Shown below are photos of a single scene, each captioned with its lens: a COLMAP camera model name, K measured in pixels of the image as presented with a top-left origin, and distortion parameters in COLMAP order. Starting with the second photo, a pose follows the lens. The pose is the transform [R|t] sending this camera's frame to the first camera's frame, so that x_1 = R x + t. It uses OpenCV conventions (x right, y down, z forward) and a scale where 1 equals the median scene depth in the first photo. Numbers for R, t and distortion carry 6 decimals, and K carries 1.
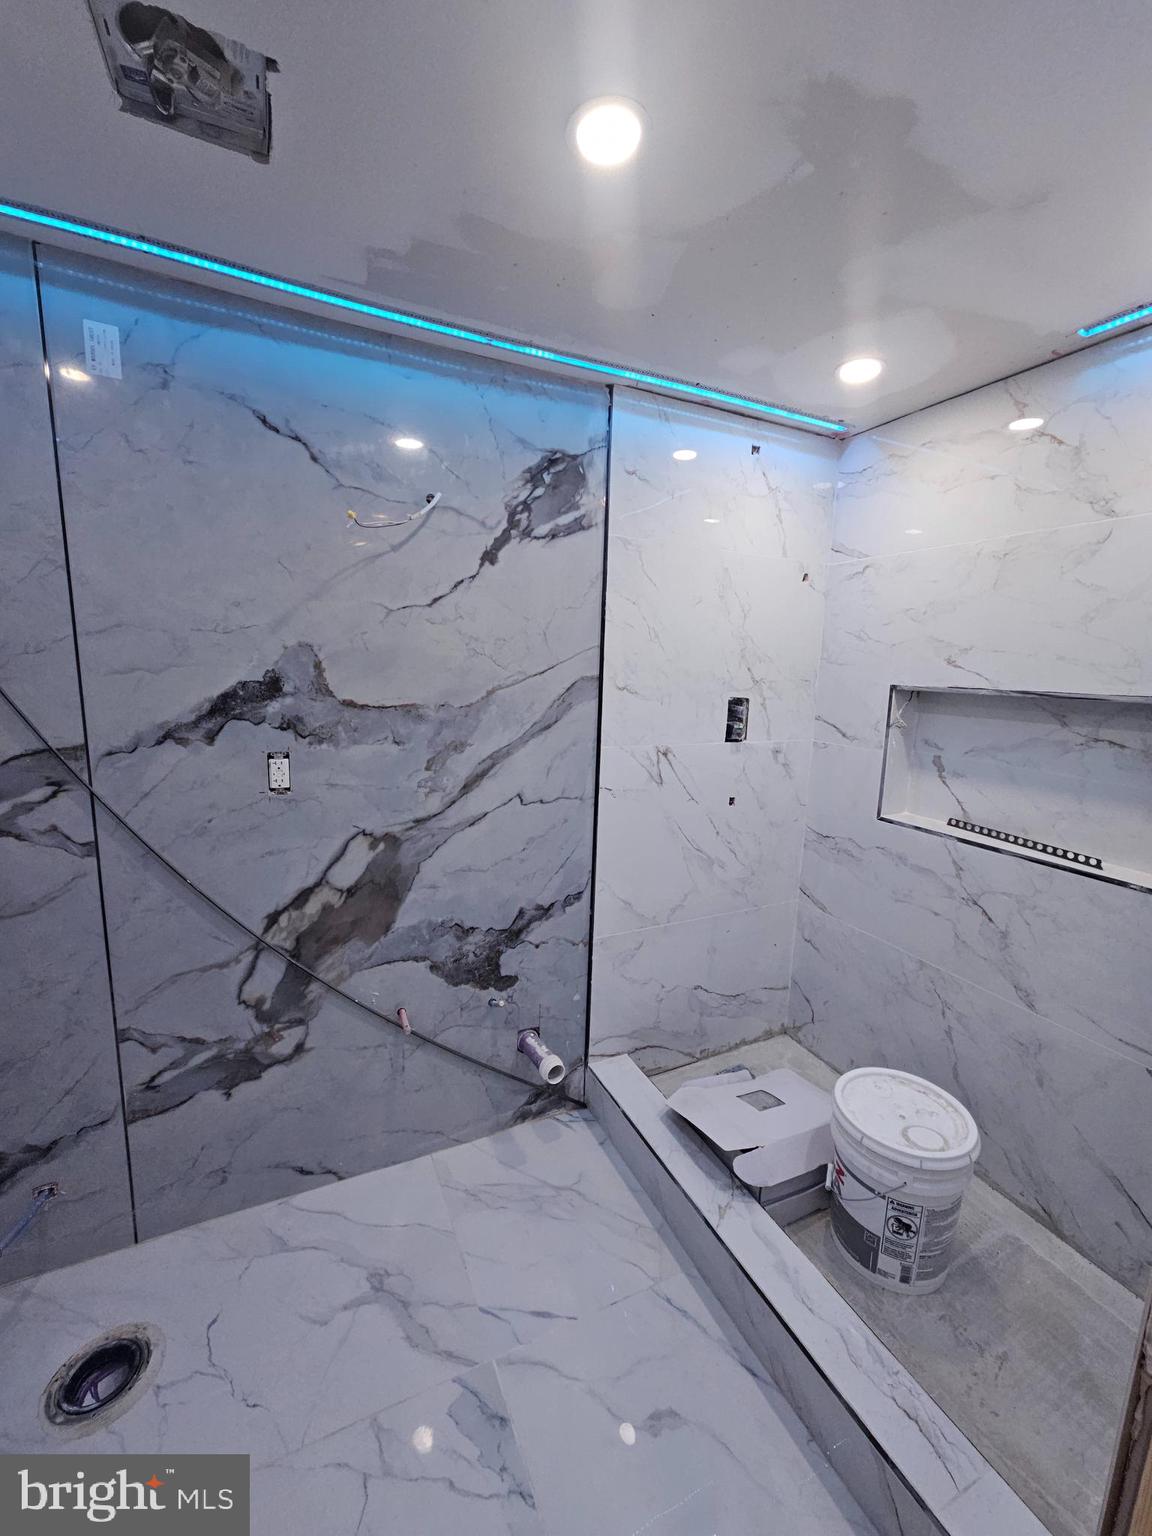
lens RADIAL K [[628.4, 0, 583.2], [0, 628.4, 764.6], [0, 0, 1]] dist [0.002152, 0.000973]
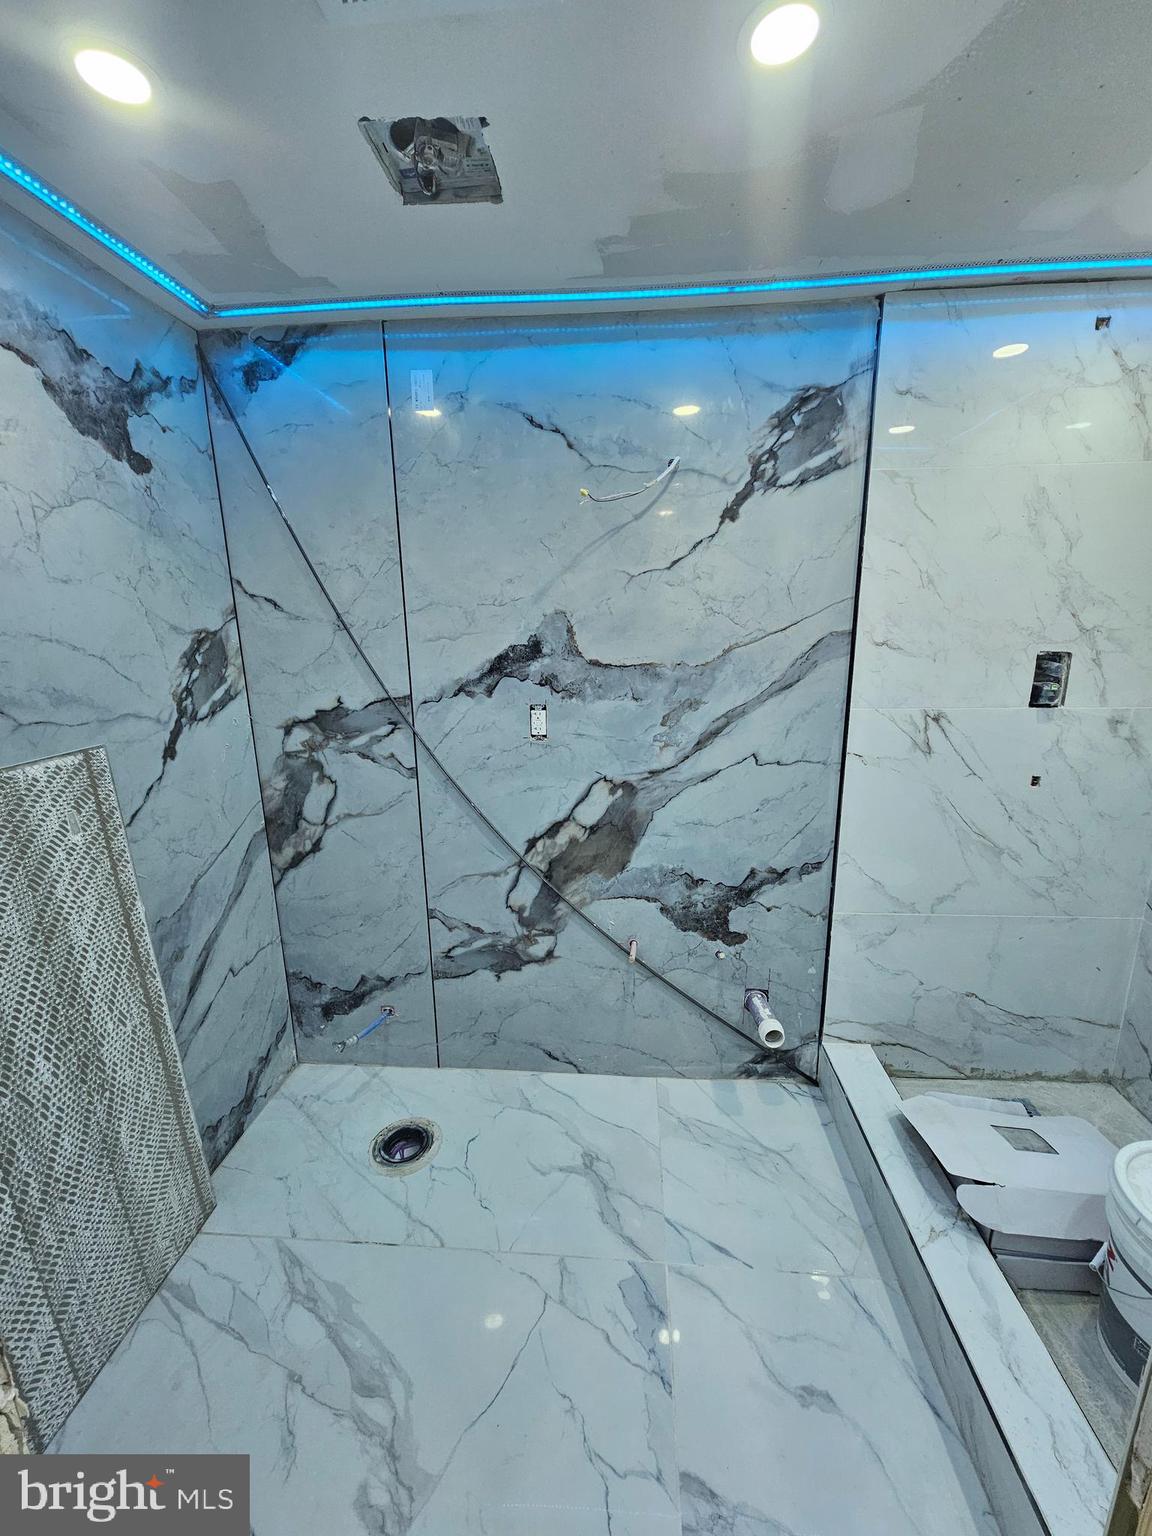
lens RADIAL K [[628.4, 0, 580.3], [0, 628.4, 763.8], [0, 0, 1]] dist [0.002152, 0.000973]
pose [[0.866387, 0.067515, -0.494788, 0.164571], [-0.041535, 0.997128, 0.063330, 0.011835], [0.497642, -0.034318, 0.866703, 0.005571]]
